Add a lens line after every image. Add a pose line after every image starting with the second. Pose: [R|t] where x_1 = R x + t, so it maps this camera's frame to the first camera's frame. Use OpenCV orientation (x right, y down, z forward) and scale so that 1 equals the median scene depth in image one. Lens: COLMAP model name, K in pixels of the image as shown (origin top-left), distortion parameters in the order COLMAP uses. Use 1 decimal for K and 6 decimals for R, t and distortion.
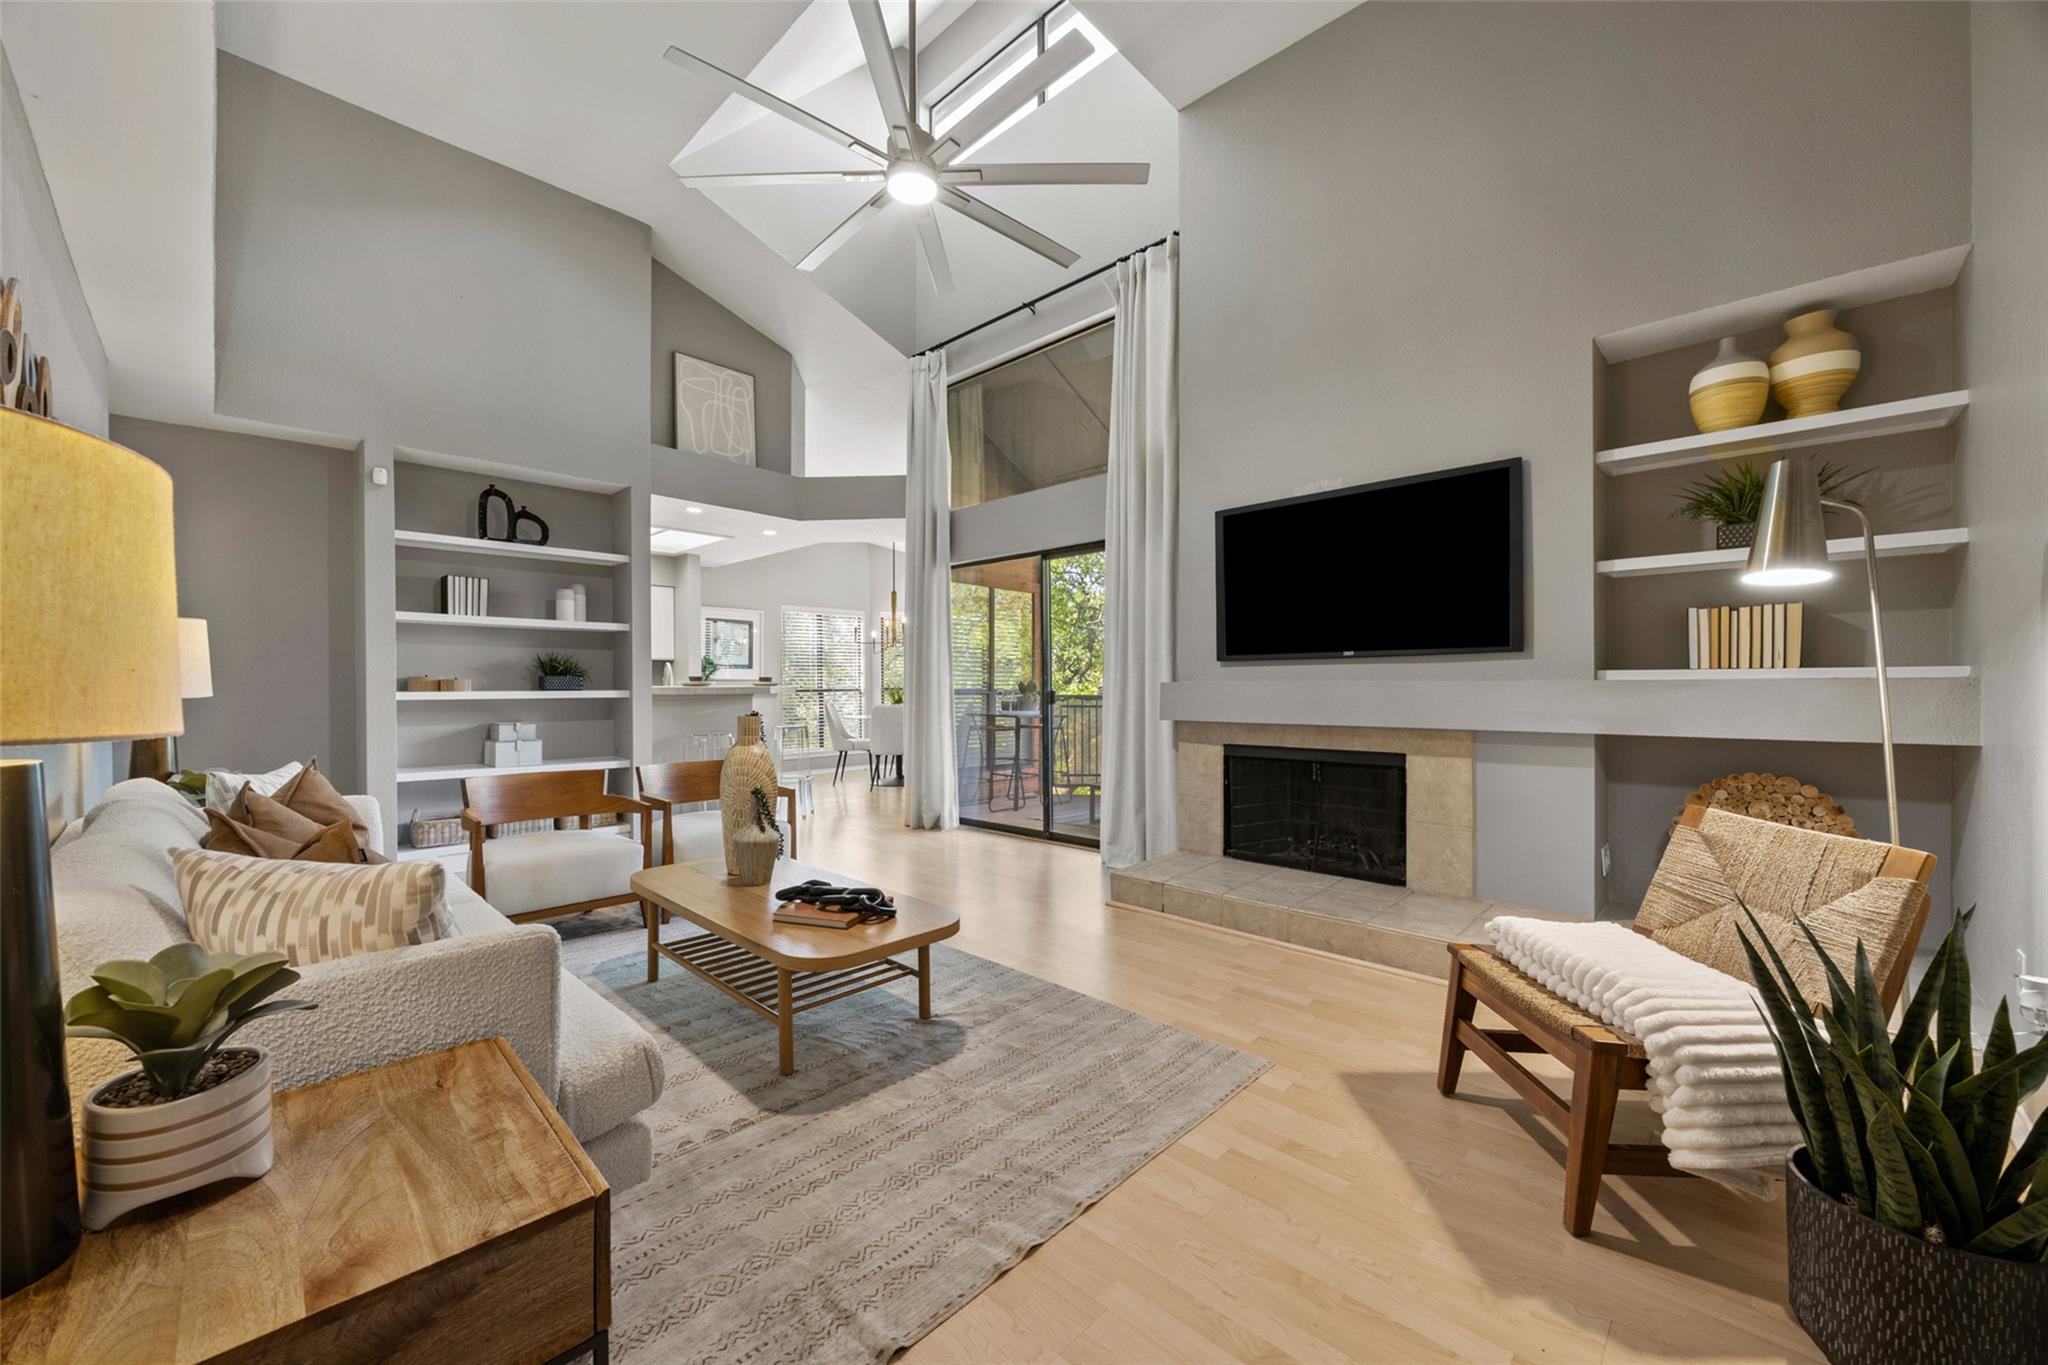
lens RADIAL K [[777.1, 0, 1032.7], [0, 777.1, 684.2], [0, 0, 1]] dist [-0.002406, -0.000216]
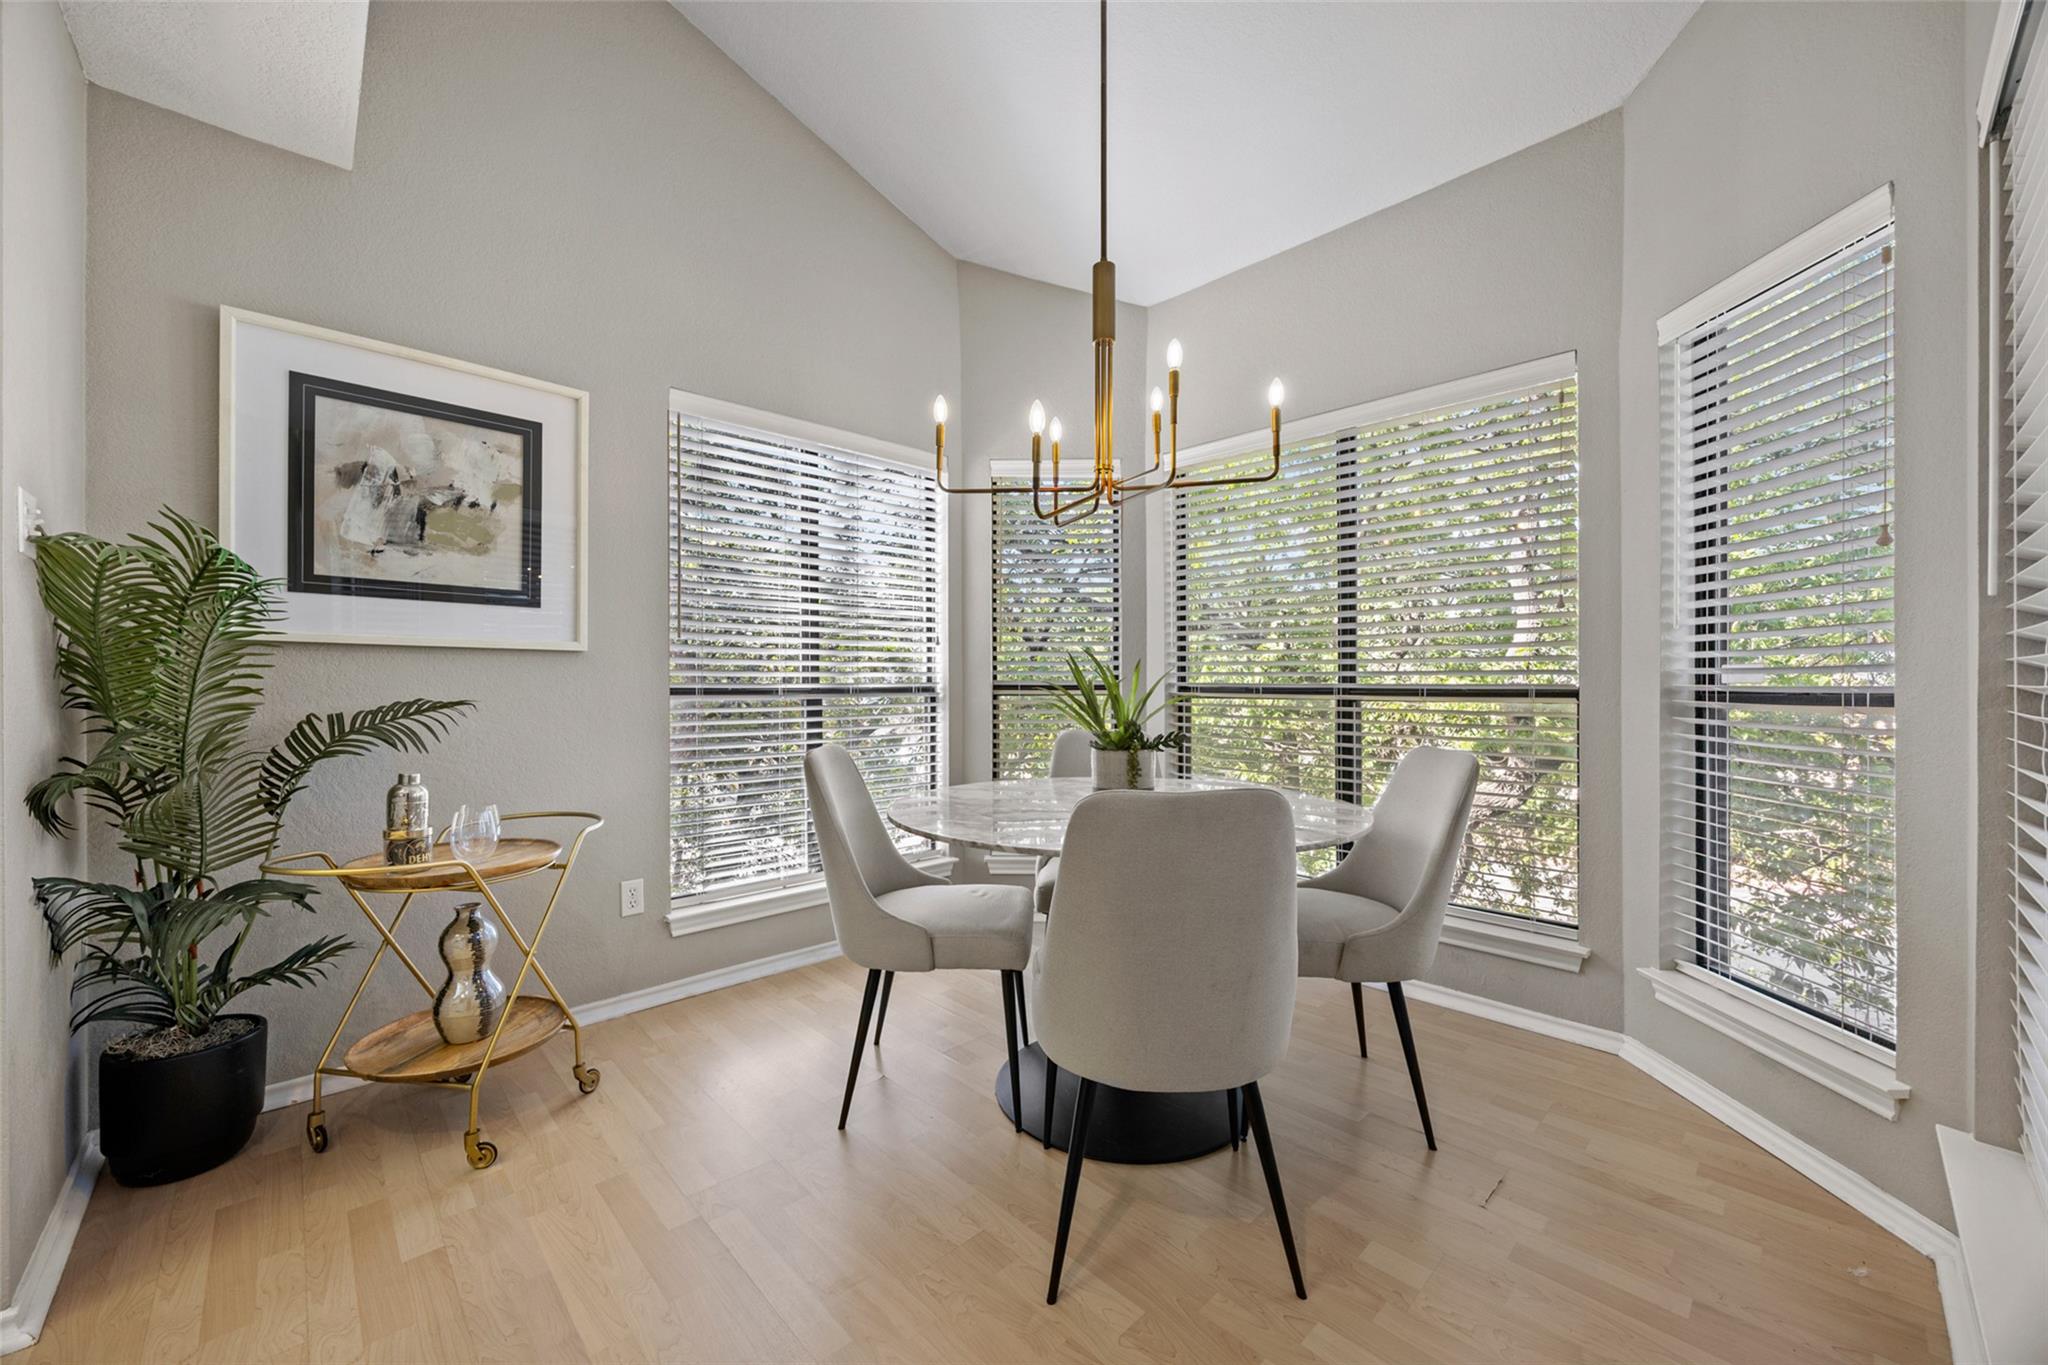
lens RADIAL K [[777.1, 0, 1026.0], [0, 777.1, 688.0], [0, 0, 1]] dist [-0.002406, -0.000216]
pose [[0.998518, -0.000918, -0.054421, -0.361540], [0.001238, 0.999982, 0.005856, 0.011420], [0.054415, -0.005915, 0.998501, 1.432244]]
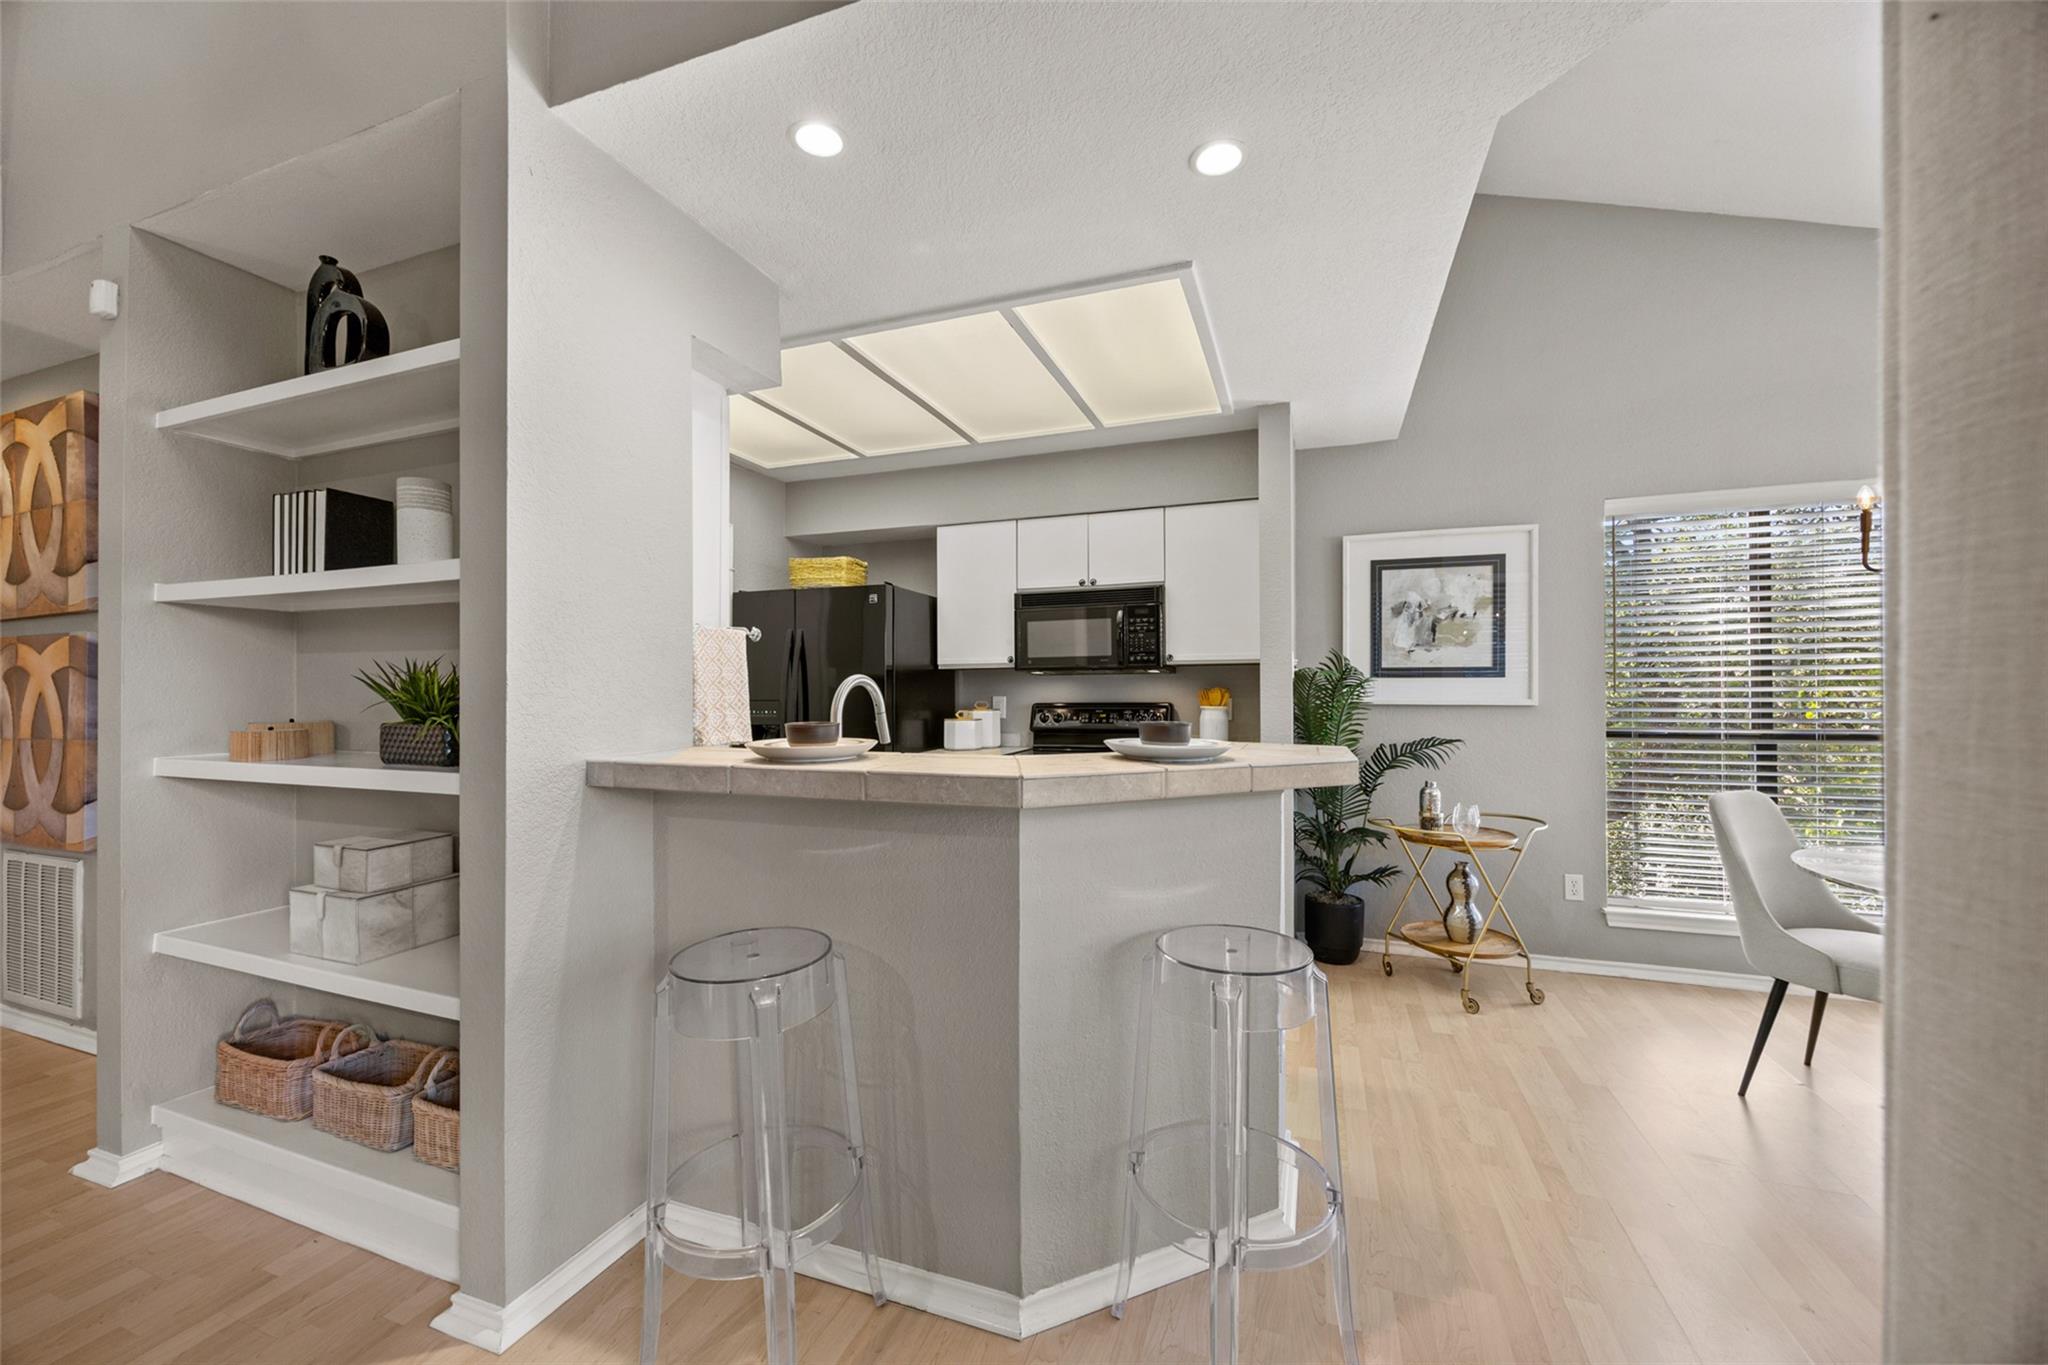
lens RADIAL K [[777.1, 0, 1018.2], [0, 777.1, 690.4], [0, 0, 1]] dist [-0.002406, -0.000216]
pose [[0.382733, -0.005580, -0.923842, -0.191107], [0.004520, 0.999981, -0.004167, -0.023891], [0.923848, -0.002581, 0.382751, 1.197325]]
